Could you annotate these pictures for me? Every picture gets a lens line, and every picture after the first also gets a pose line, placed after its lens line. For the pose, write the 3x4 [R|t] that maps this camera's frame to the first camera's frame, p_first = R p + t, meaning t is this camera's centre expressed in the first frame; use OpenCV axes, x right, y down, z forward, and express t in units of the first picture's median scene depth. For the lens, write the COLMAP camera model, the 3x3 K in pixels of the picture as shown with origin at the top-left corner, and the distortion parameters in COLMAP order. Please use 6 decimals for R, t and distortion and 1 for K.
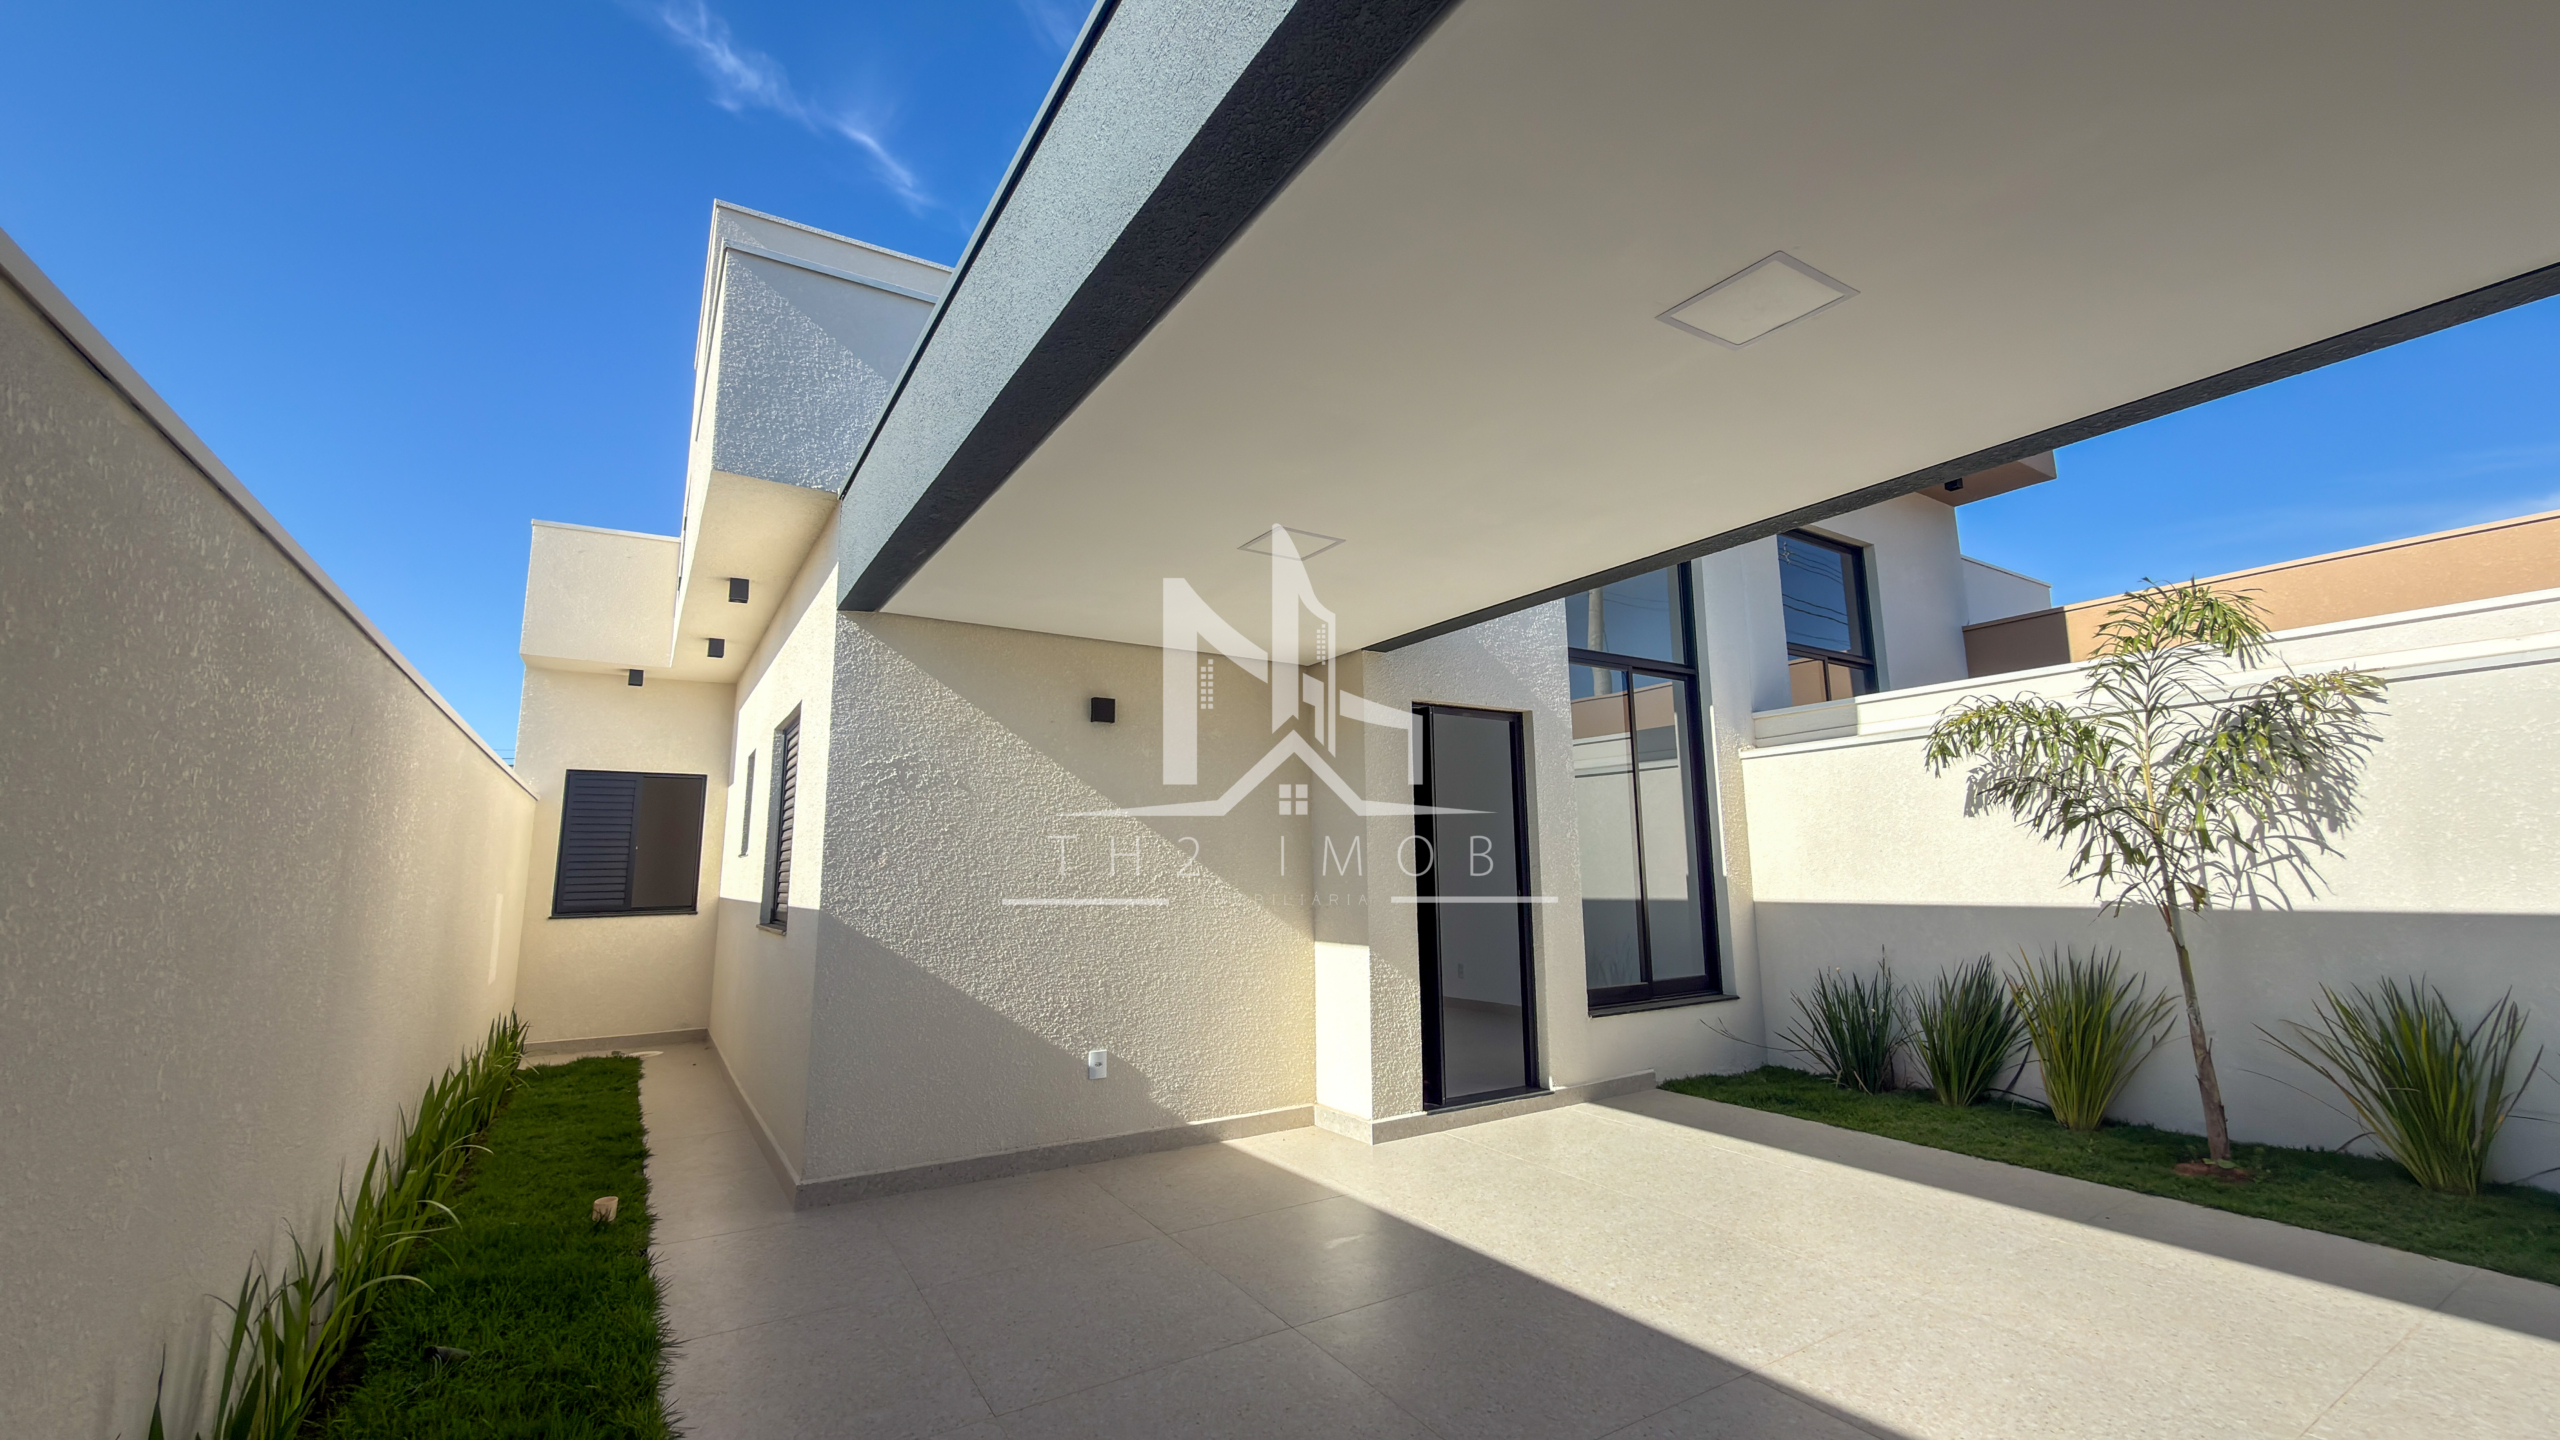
lens RADIAL K [[1031.2, 0, 1280.0], [0, 1031.2, 720.0], [0, 0, 1]] dist [0.008062, 0.000032]
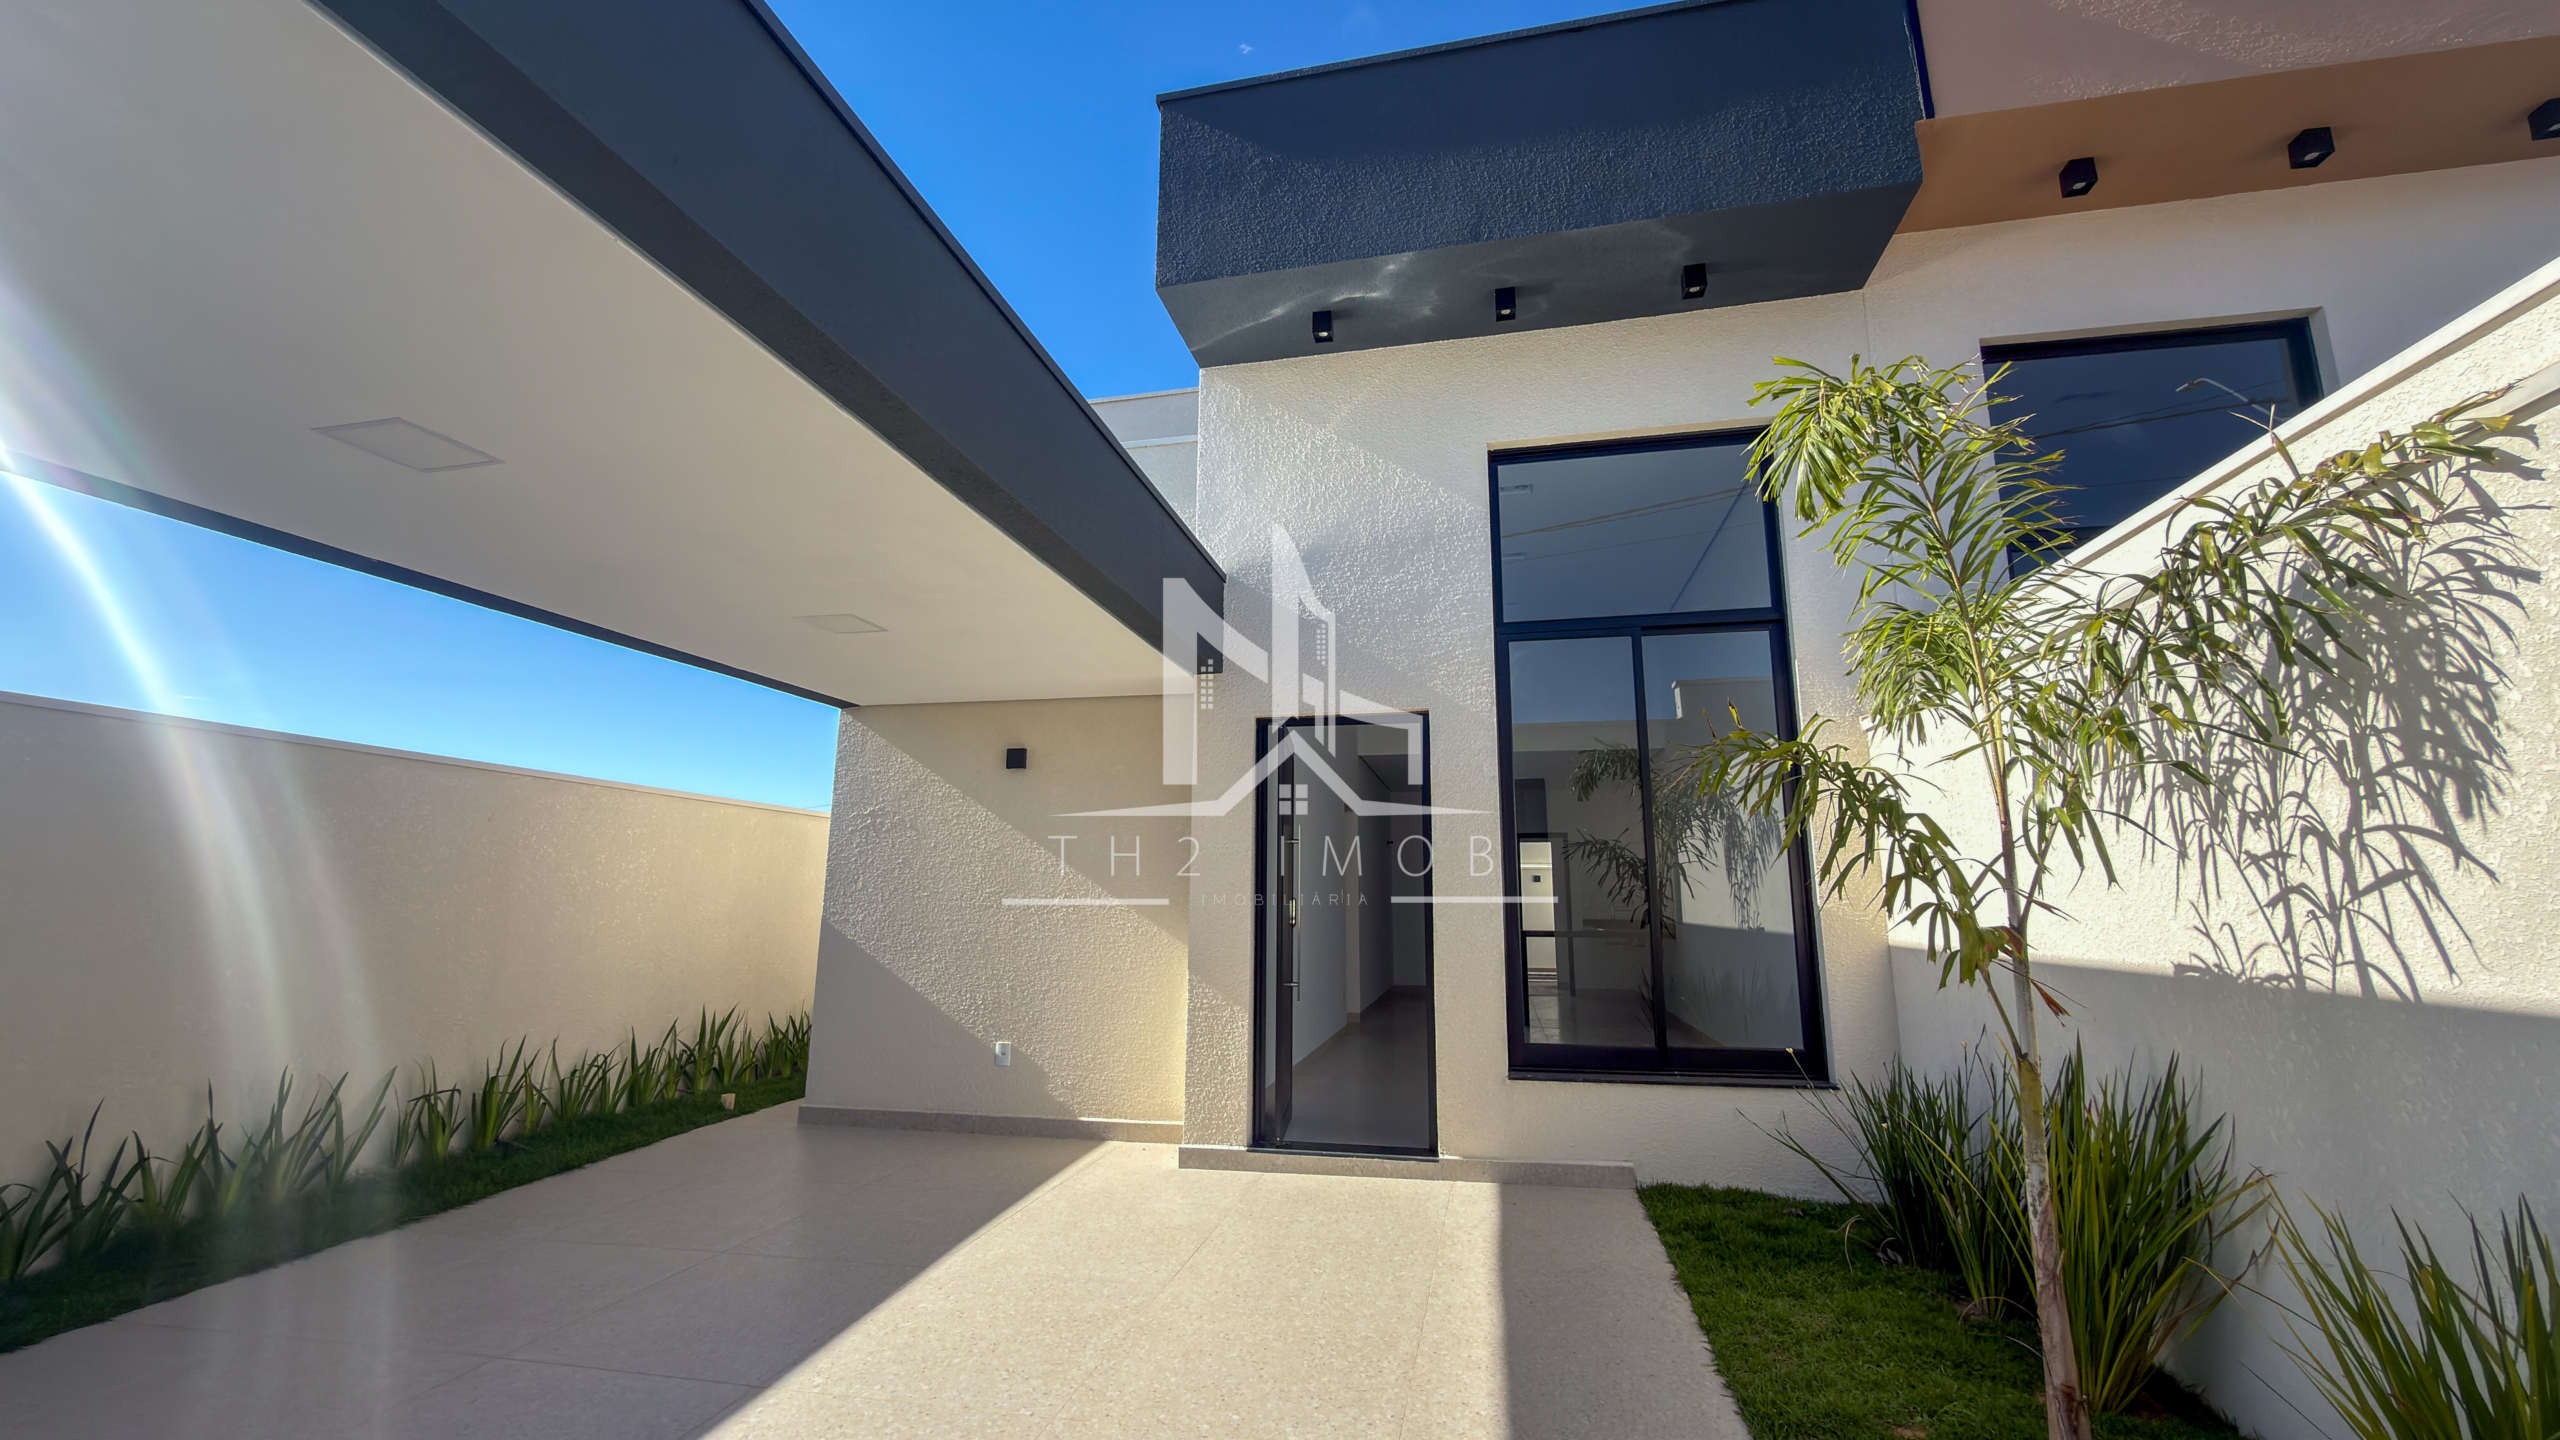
lens RADIAL K [[1024.3, 0, 1280.0], [0, 1024.3, 720.0], [0, 0, 1]] dist [-0.000143, -0.000049]
pose [[0.714529, -0.109979, -0.690907, 0.934591], [0.095397, 0.993659, -0.059512, 0.049188], [0.693071, -0.023388, 0.720490, 0.376822]]
